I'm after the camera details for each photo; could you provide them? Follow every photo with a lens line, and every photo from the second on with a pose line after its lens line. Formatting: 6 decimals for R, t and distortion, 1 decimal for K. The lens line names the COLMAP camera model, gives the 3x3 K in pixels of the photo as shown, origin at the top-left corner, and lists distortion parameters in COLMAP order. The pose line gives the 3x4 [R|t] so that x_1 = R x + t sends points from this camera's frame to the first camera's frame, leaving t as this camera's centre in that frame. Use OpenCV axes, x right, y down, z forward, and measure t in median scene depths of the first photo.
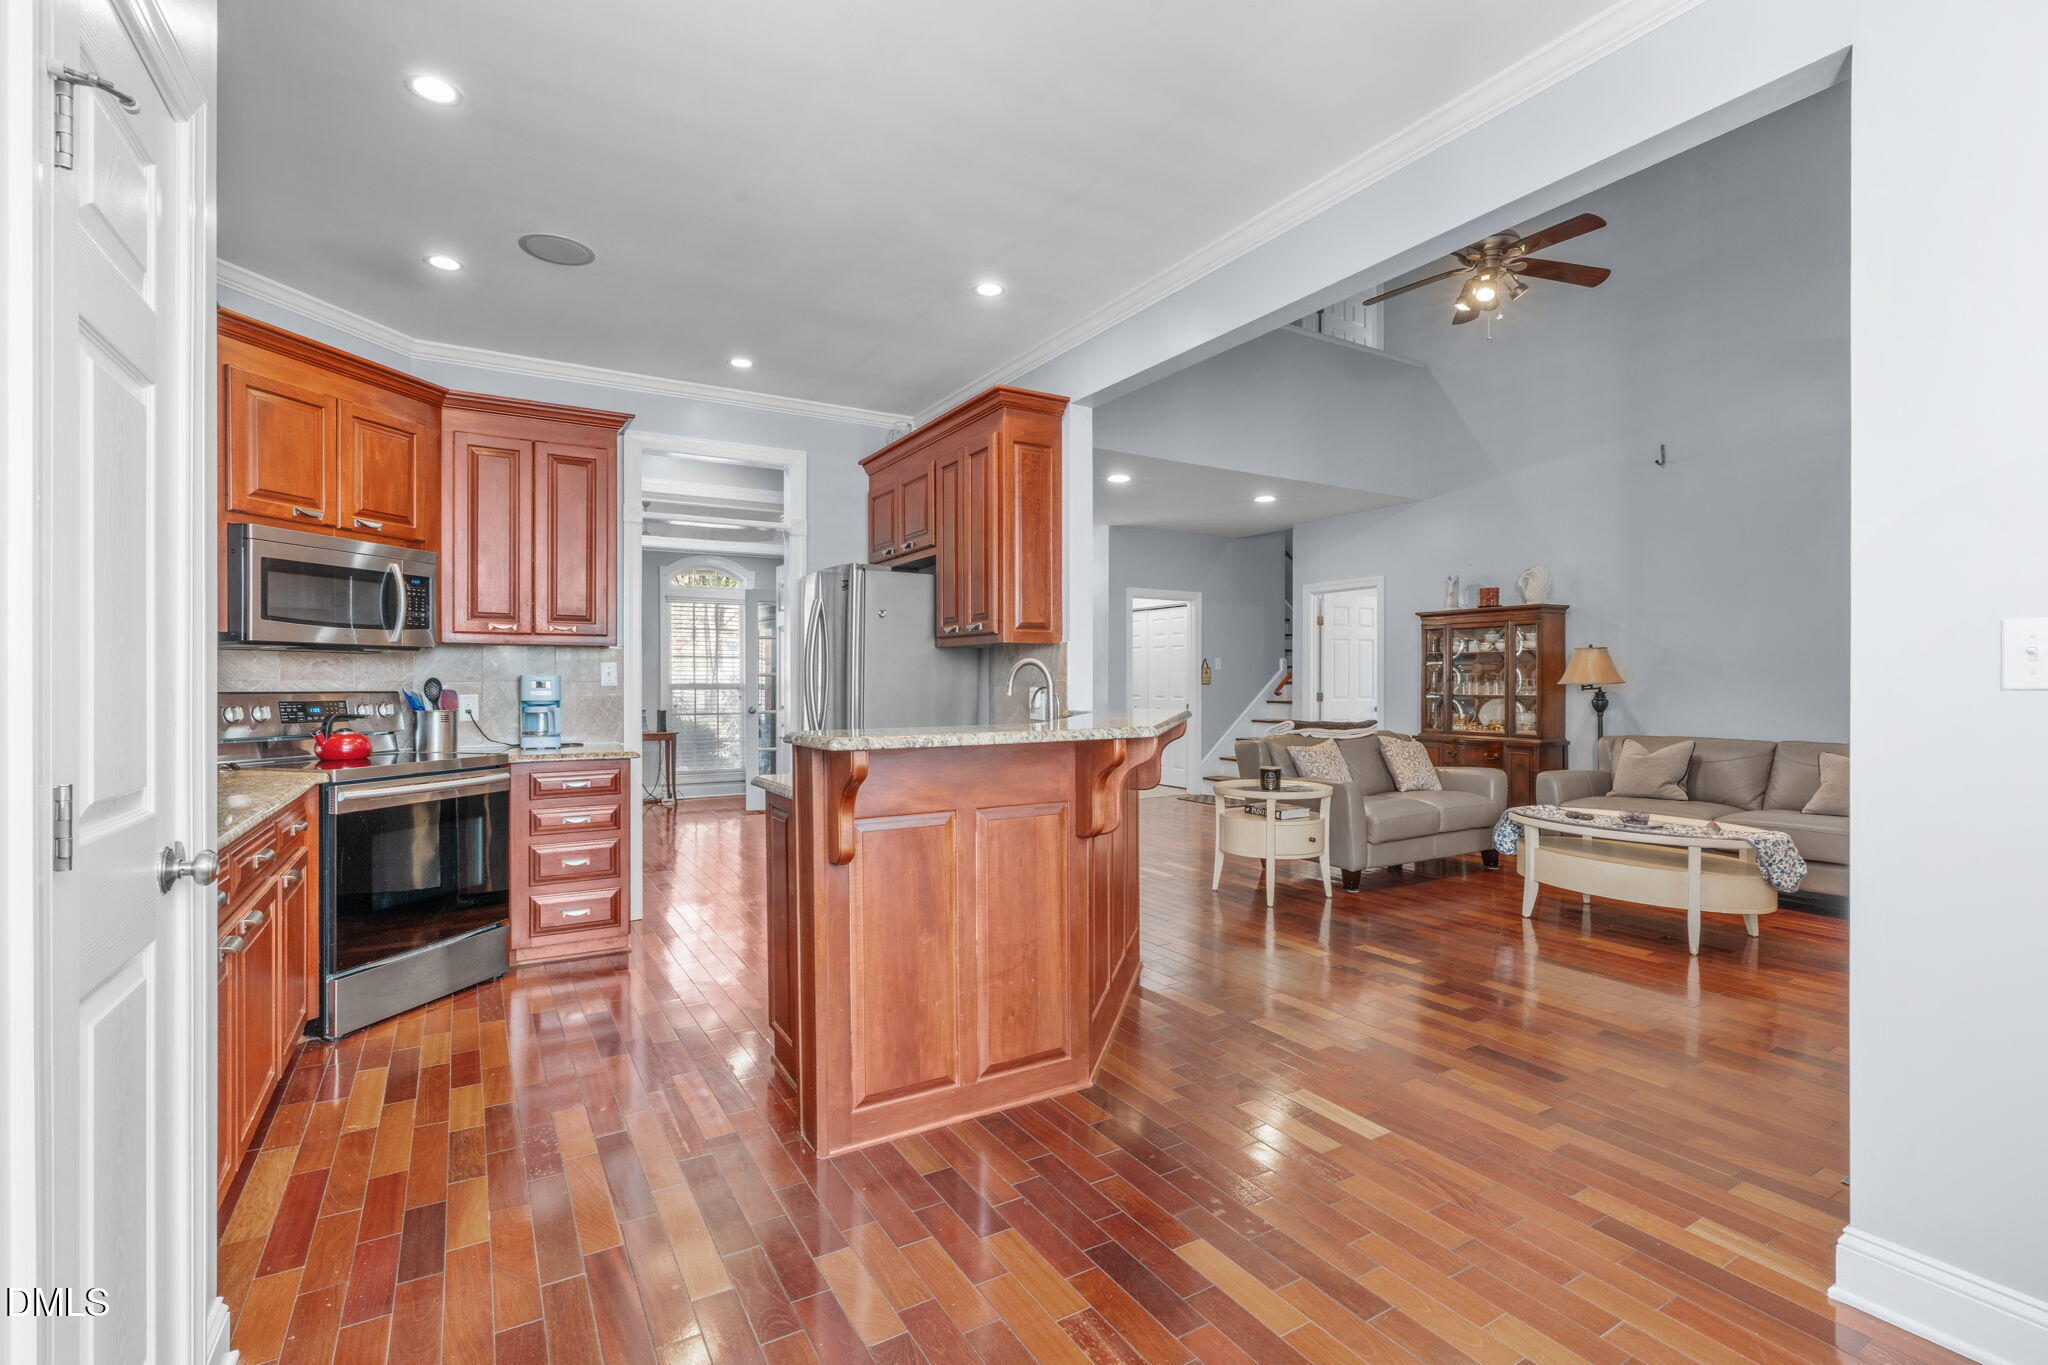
lens RADIAL K [[942.0, 0, 1024.0], [0, 942.0, 682.5], [0, 0, 1]] dist [0.002683, 0.000387]
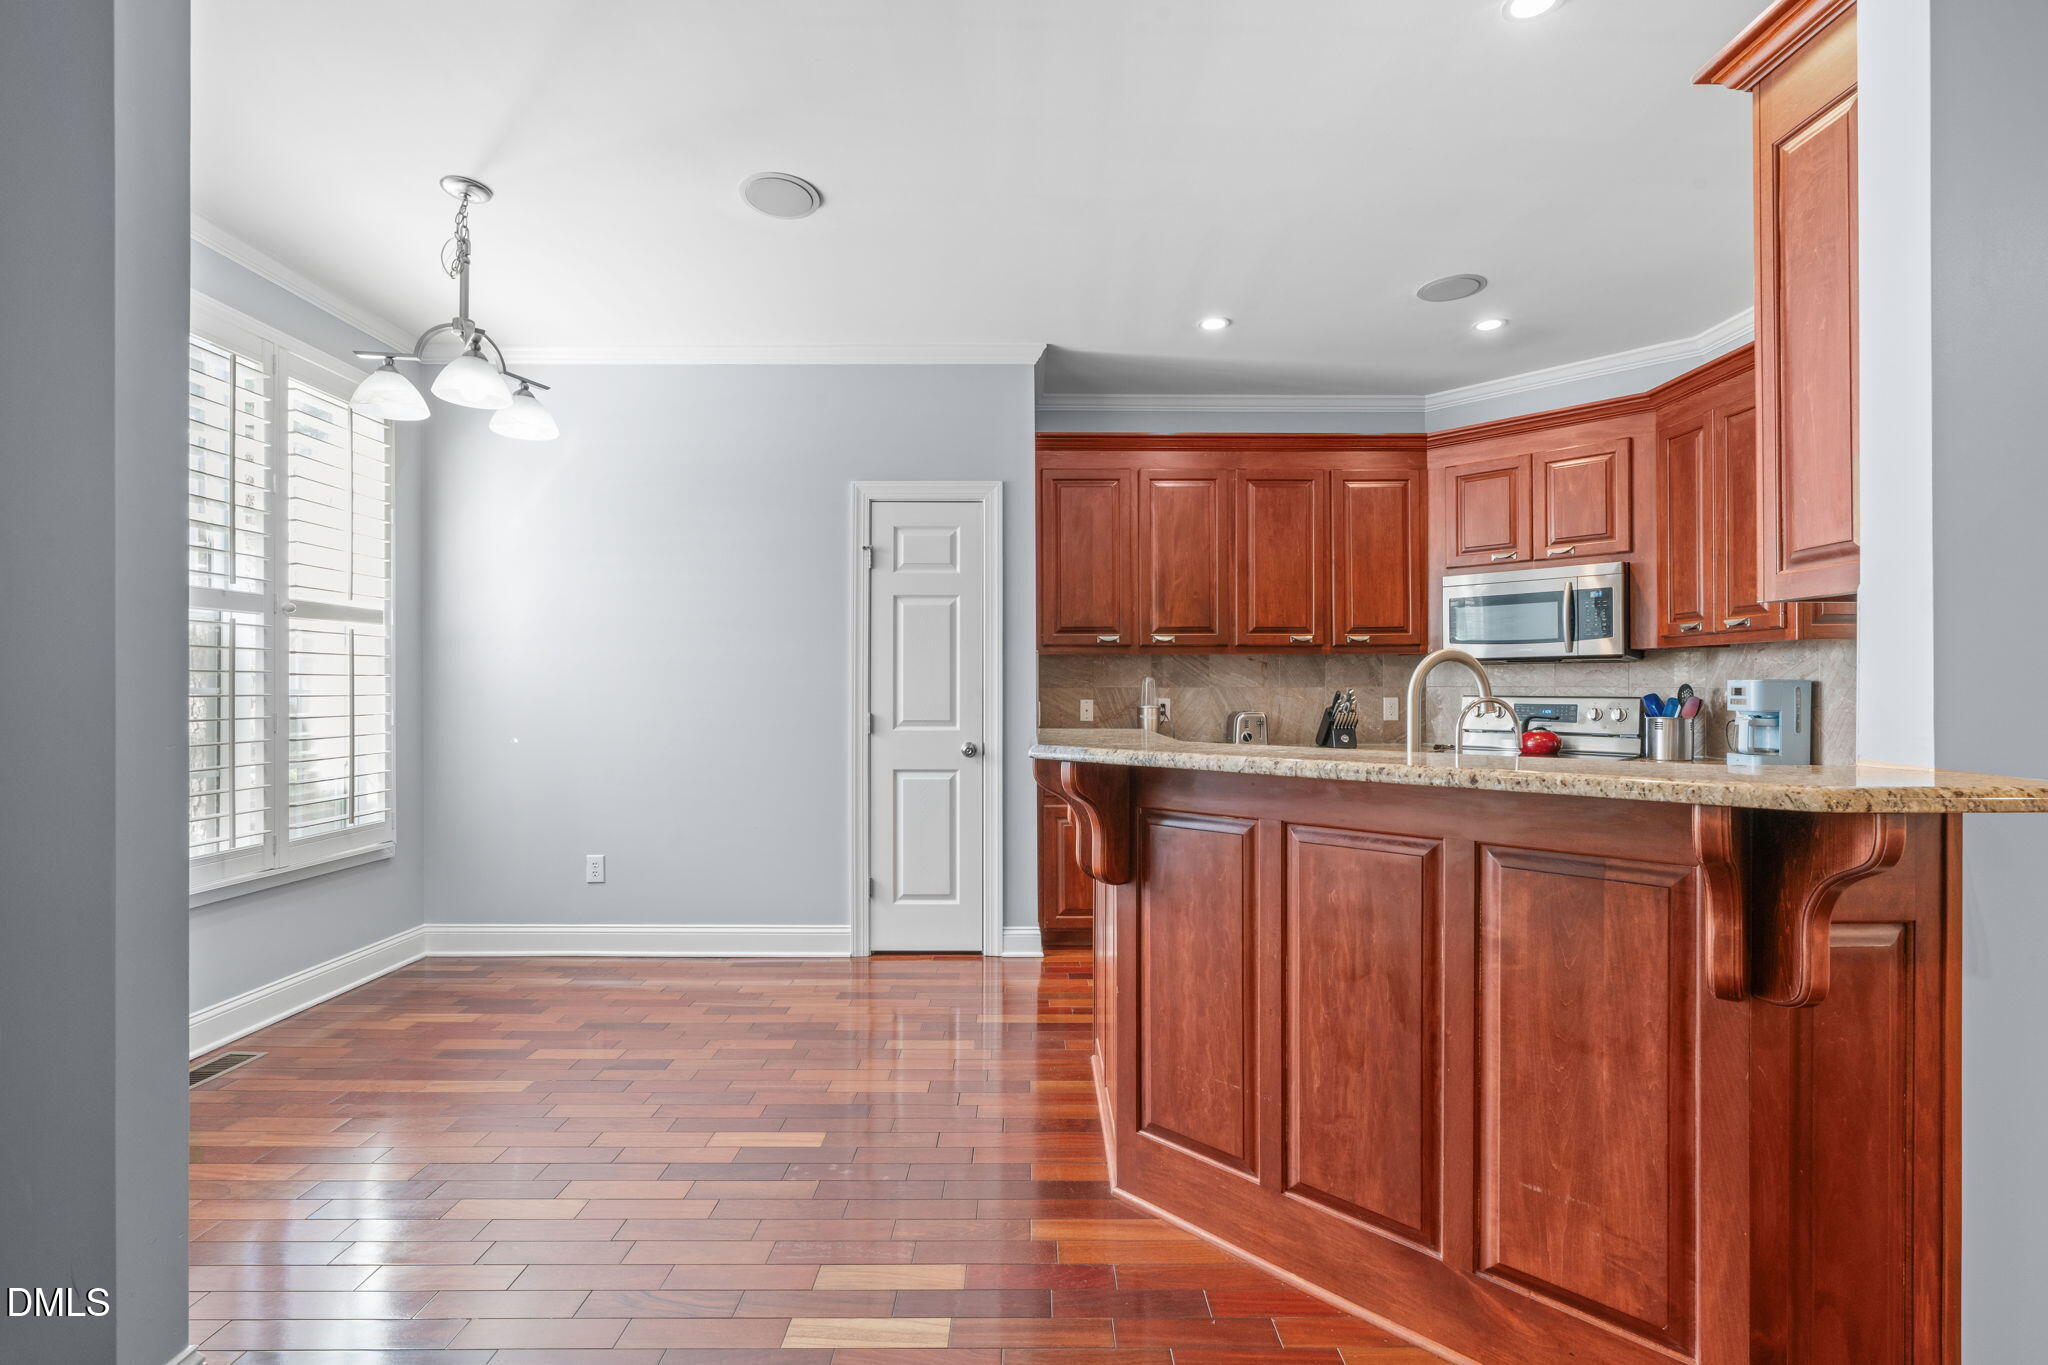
lens RADIAL K [[942.0, 0, 1024.0], [0, 942.0, 682.5], [0, 0, 1]] dist [0.002683, 0.000387]
pose [[-0.507416, -0.001126, -0.861701, 0.564470], [-0.002418, 0.999997, 0.000117, -0.006460], [0.861698, 0.002143, -0.507417, 0.925968]]
